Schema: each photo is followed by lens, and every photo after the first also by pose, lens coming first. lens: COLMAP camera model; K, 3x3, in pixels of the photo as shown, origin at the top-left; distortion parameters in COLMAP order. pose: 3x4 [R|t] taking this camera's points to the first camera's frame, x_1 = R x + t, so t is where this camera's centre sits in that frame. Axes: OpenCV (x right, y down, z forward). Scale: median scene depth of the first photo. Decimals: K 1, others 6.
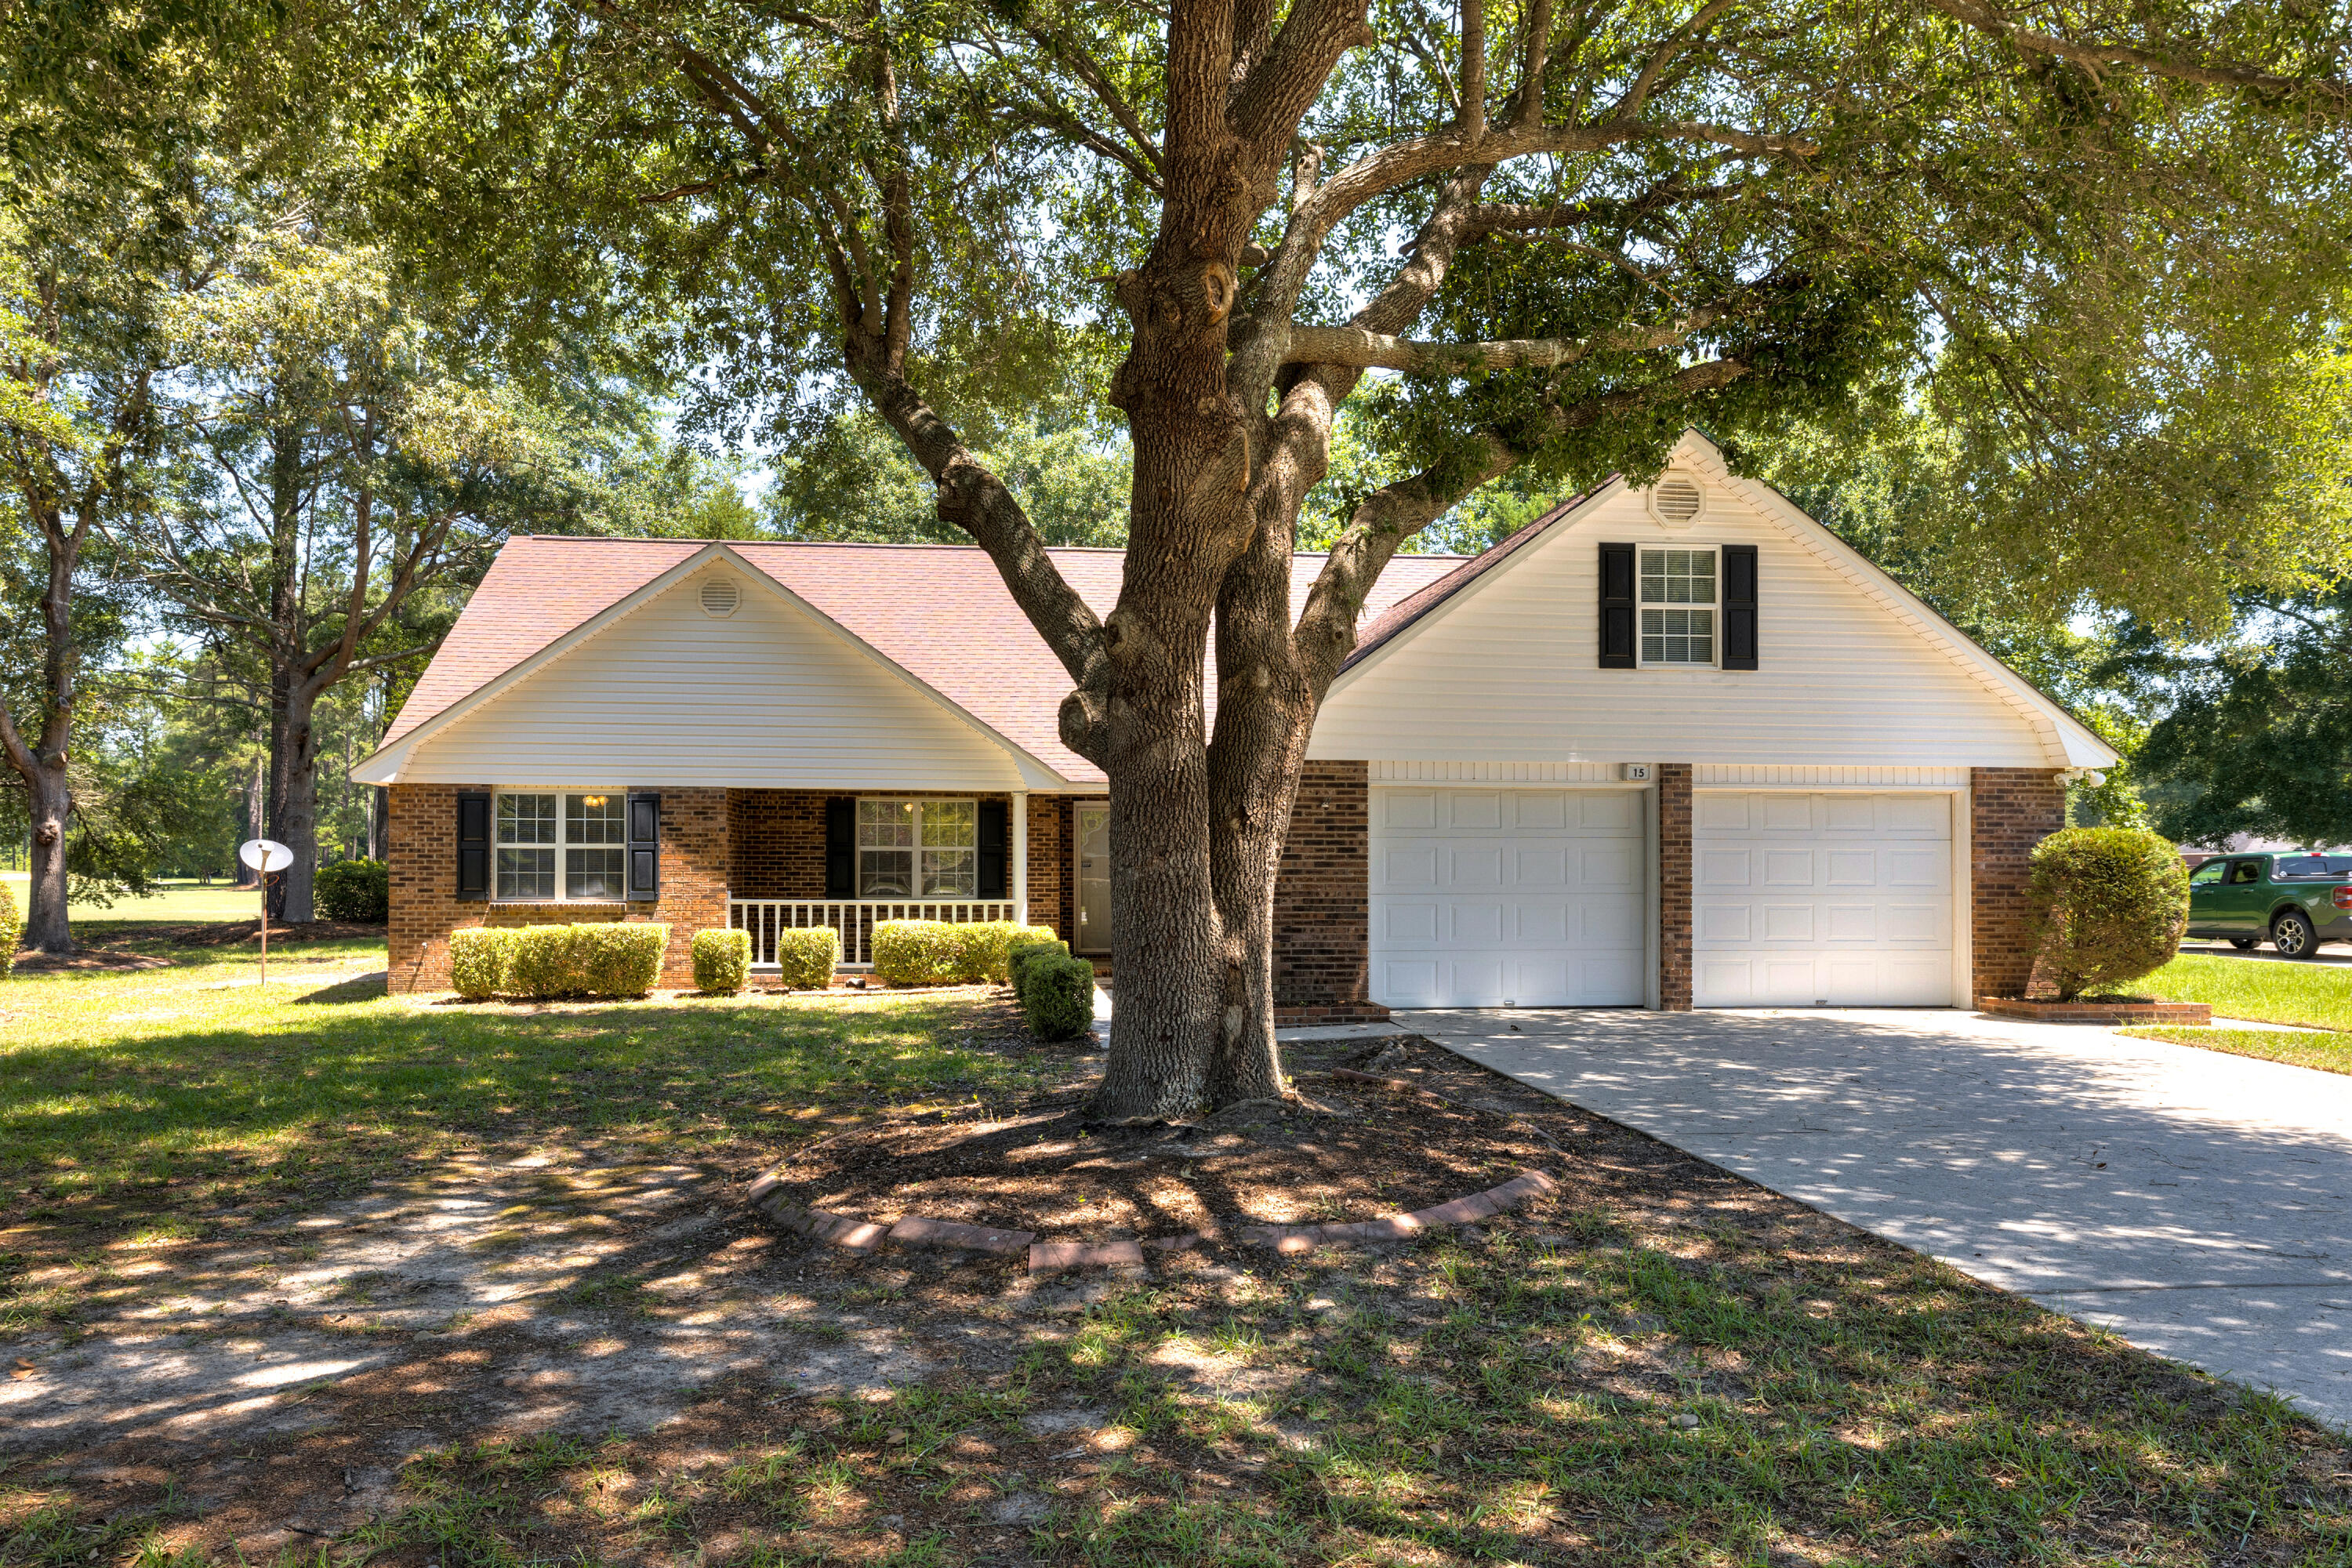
lens RADIAL K [[1620.9, 0, 1164.7], [0, 1620.9, 808.8], [0, 0, 1]] dist [0.005916, -0.000168]
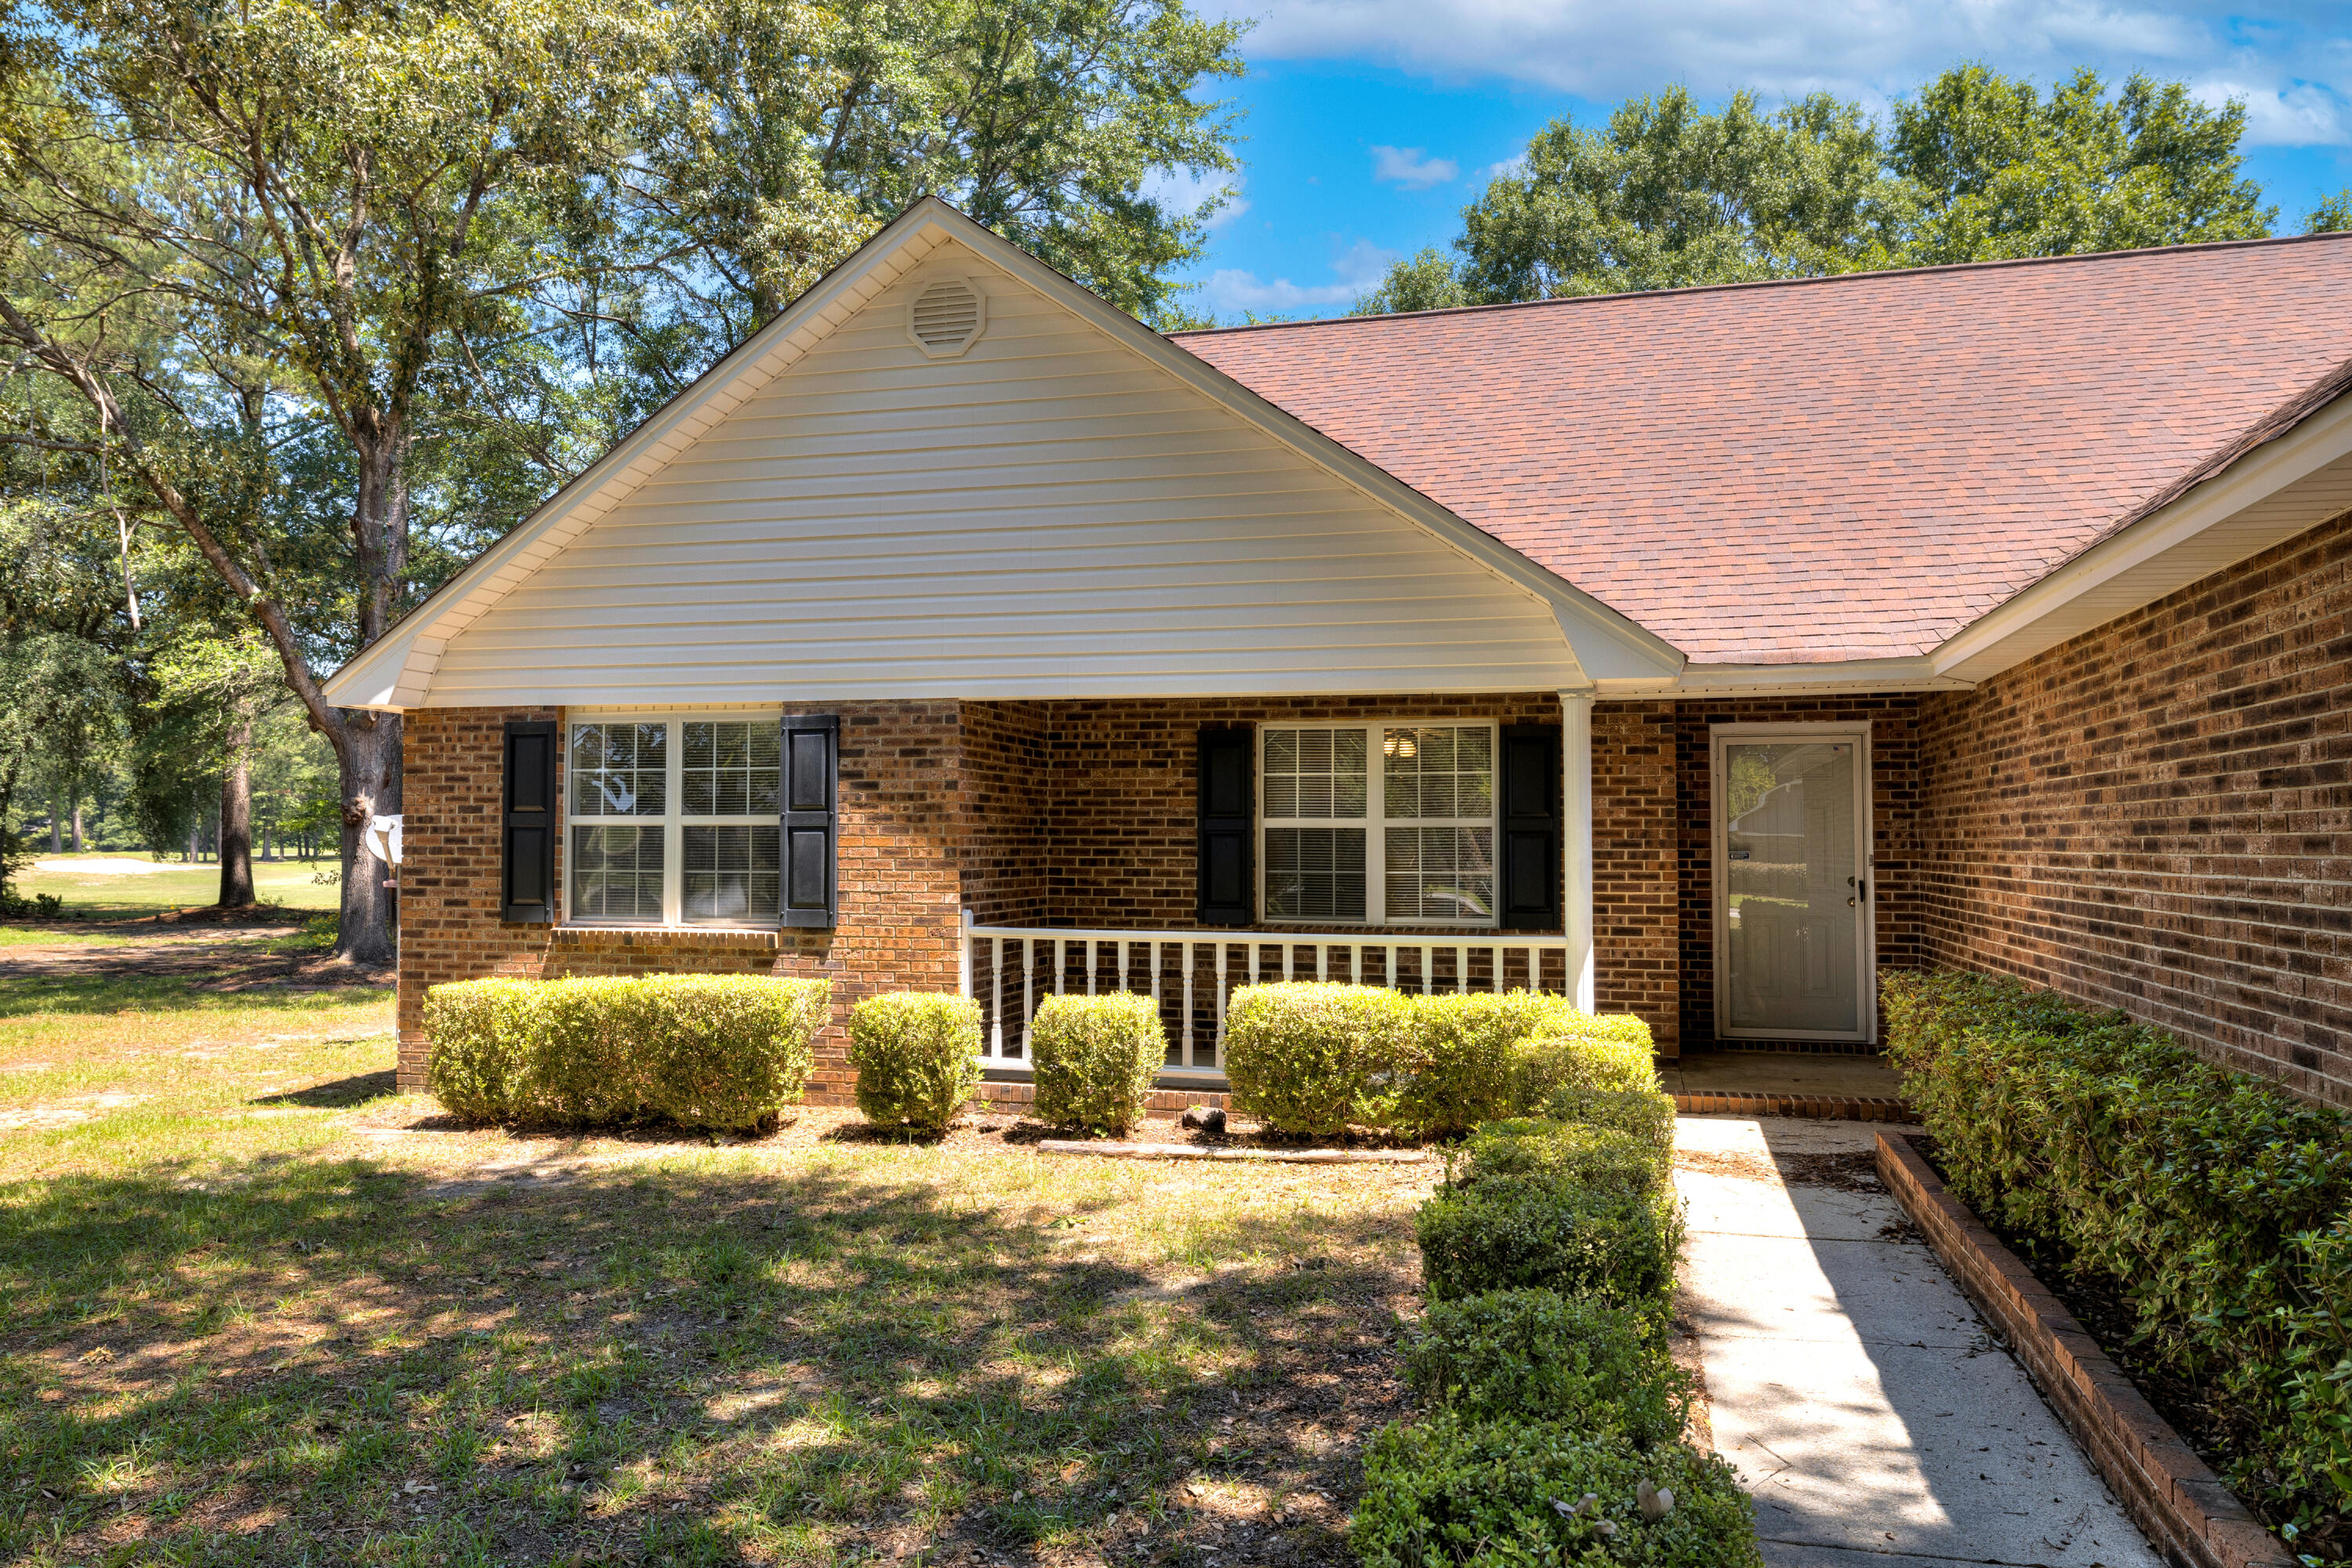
lens RADIAL K [[1620.9, 0, 1186.8], [0, 1620.9, 769.7], [0, 0, 1]] dist [0.005916, -0.000168]
pose [[0.927471, -0.018329, -0.373446, -0.024553], [0.013053, 0.999776, -0.016653, 0.017820], [0.373667, 0.010570, 0.927503, 0.585301]]
